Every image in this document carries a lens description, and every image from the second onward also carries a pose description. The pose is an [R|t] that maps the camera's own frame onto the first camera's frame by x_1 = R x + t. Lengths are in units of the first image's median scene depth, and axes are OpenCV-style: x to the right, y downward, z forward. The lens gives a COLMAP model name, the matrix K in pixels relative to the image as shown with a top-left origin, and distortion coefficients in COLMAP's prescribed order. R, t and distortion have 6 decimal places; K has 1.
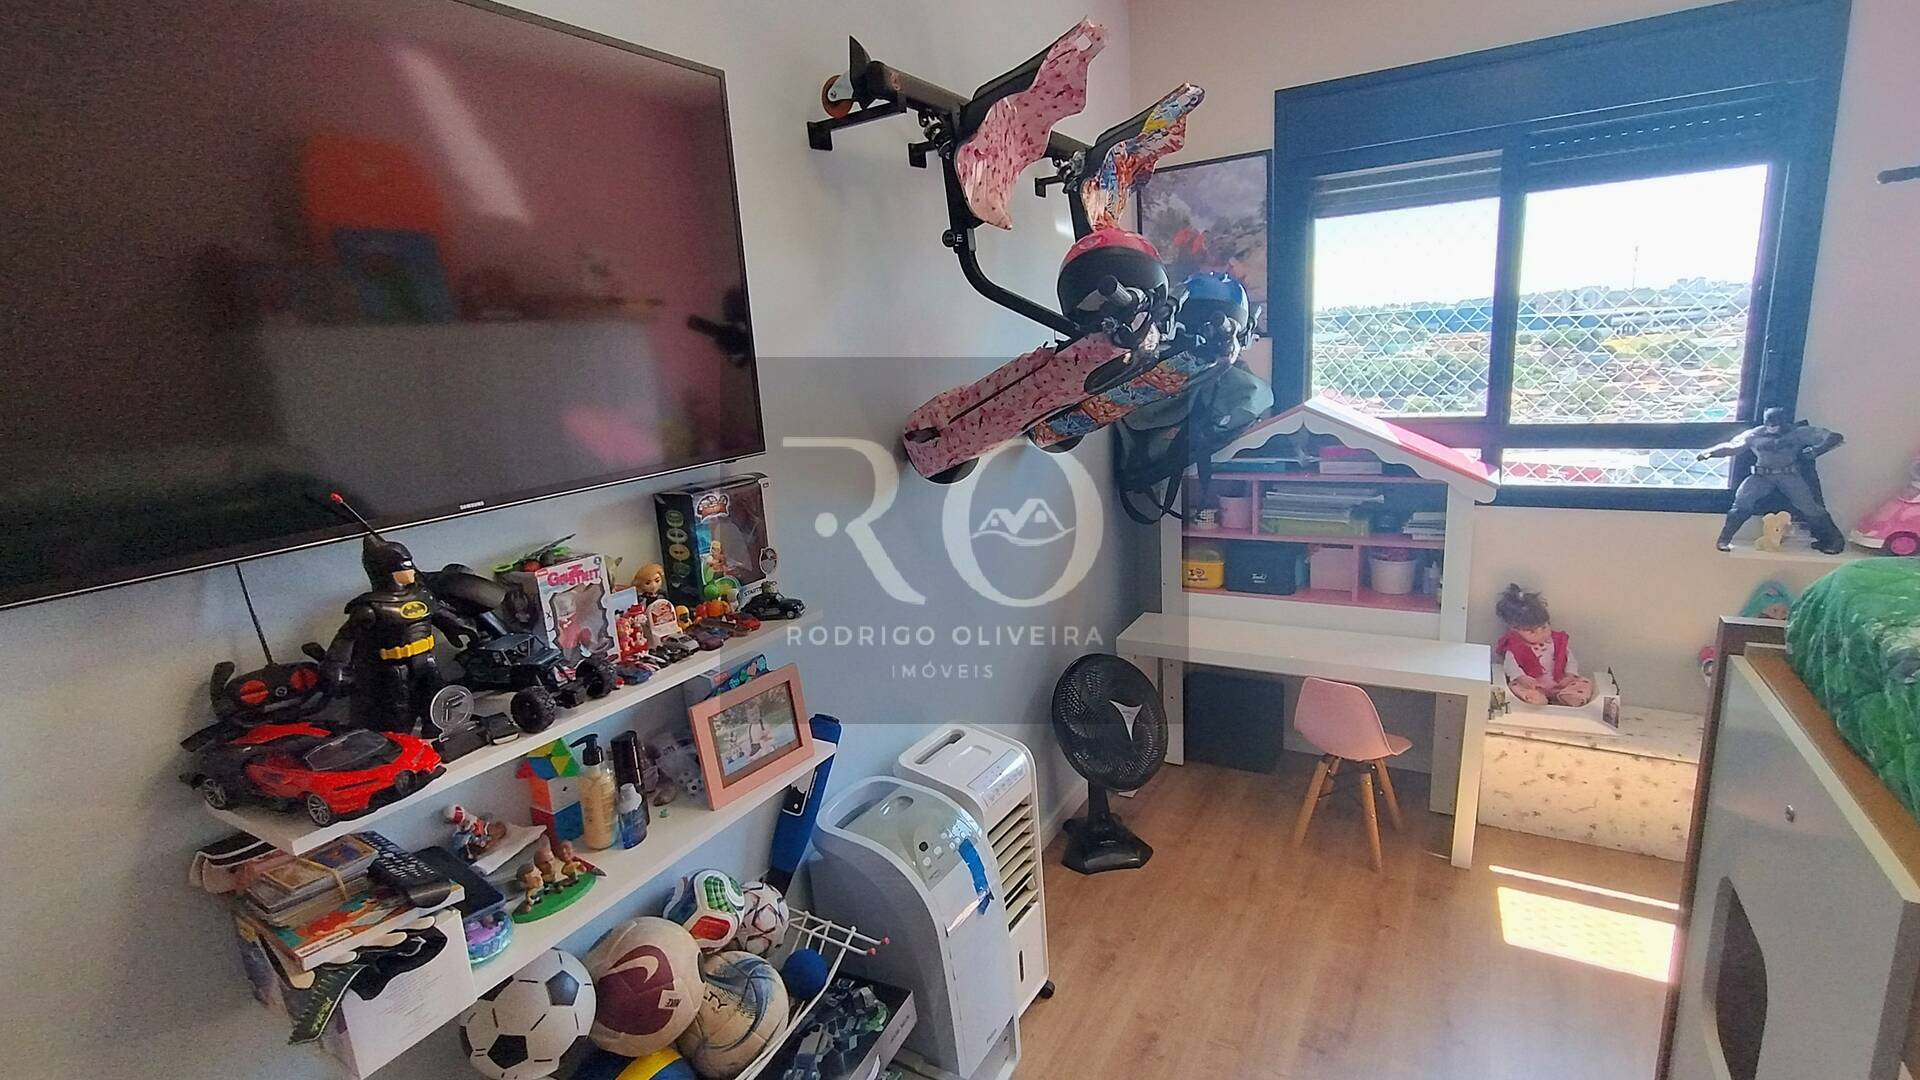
lens RADIAL K [[874.1, 0, 962.3], [0, 874.1, 542.0], [0, 0, 1]] dist [-0.009502, 0.003823]
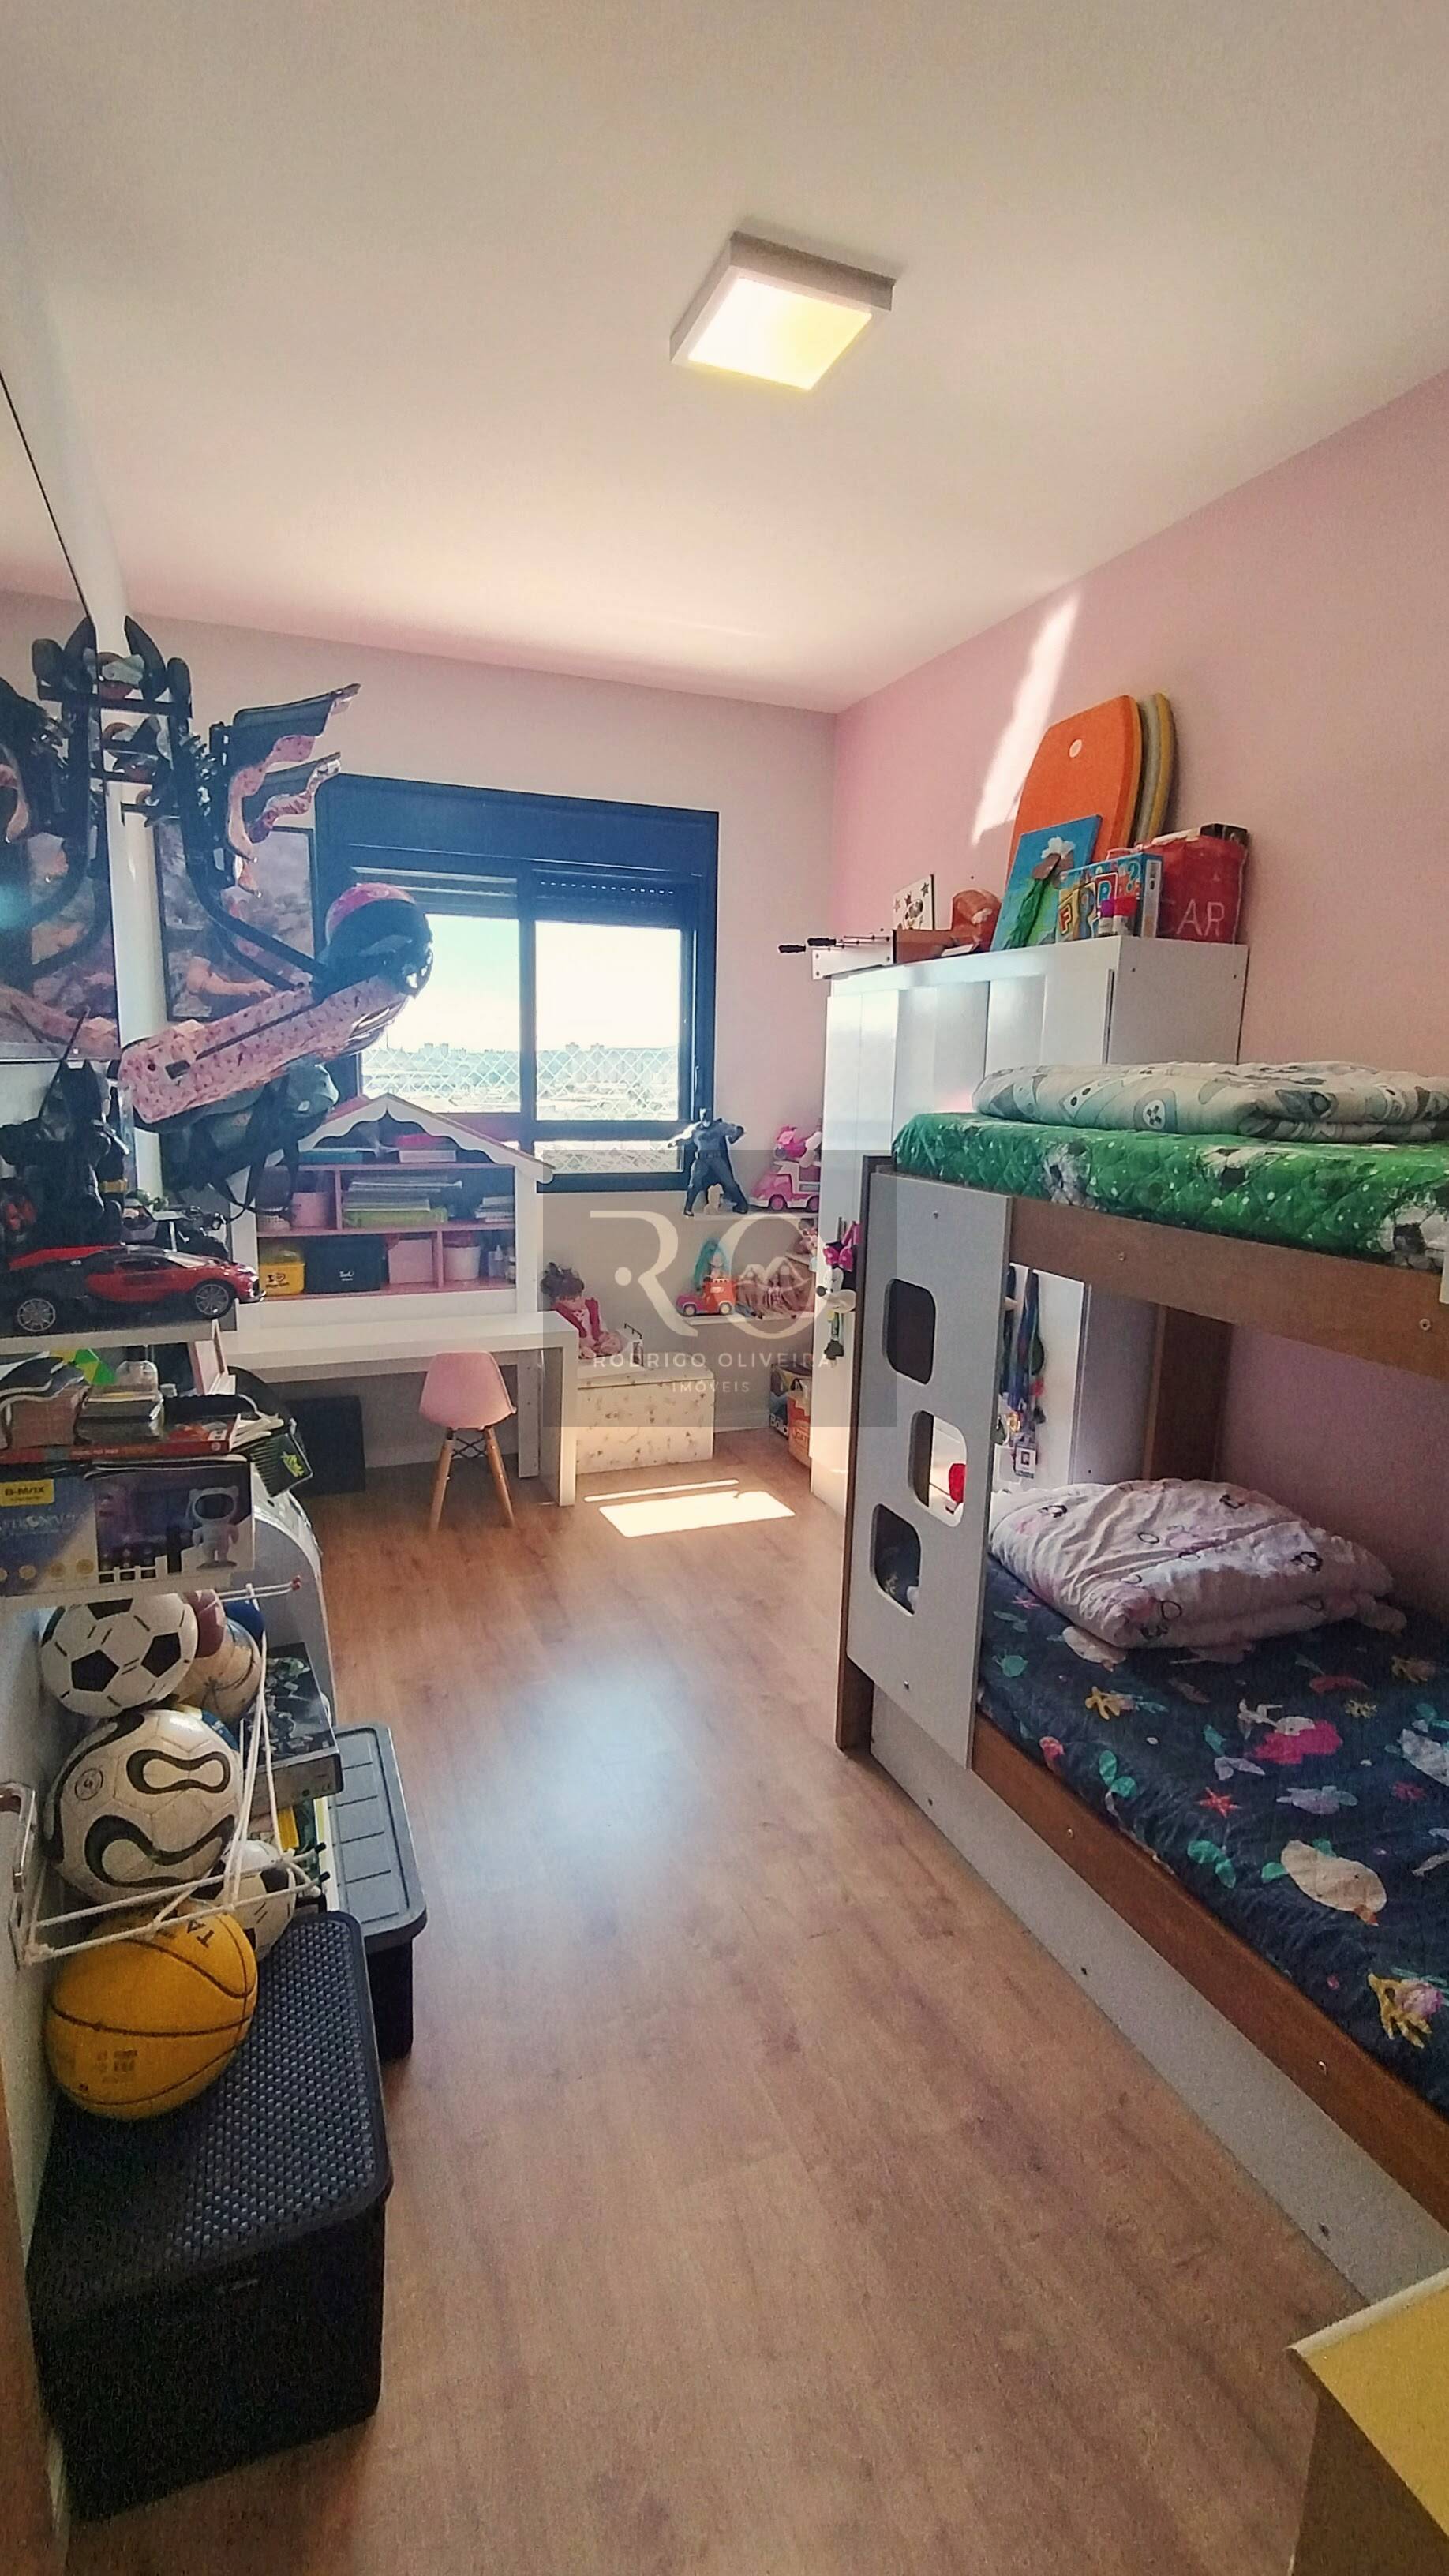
lens RADIAL K [[1172.8, 0, 710.7], [0, 1172.8, 1287.1], [0, 0, 1]] dist [-0.009502, 0.003823]
pose [[0.613079, -0.068425, 0.787053, -0.455750], [0.115626, 0.993286, -0.003712, 0.113874], [-0.781515, 0.093280, 0.616874, -0.097393]]
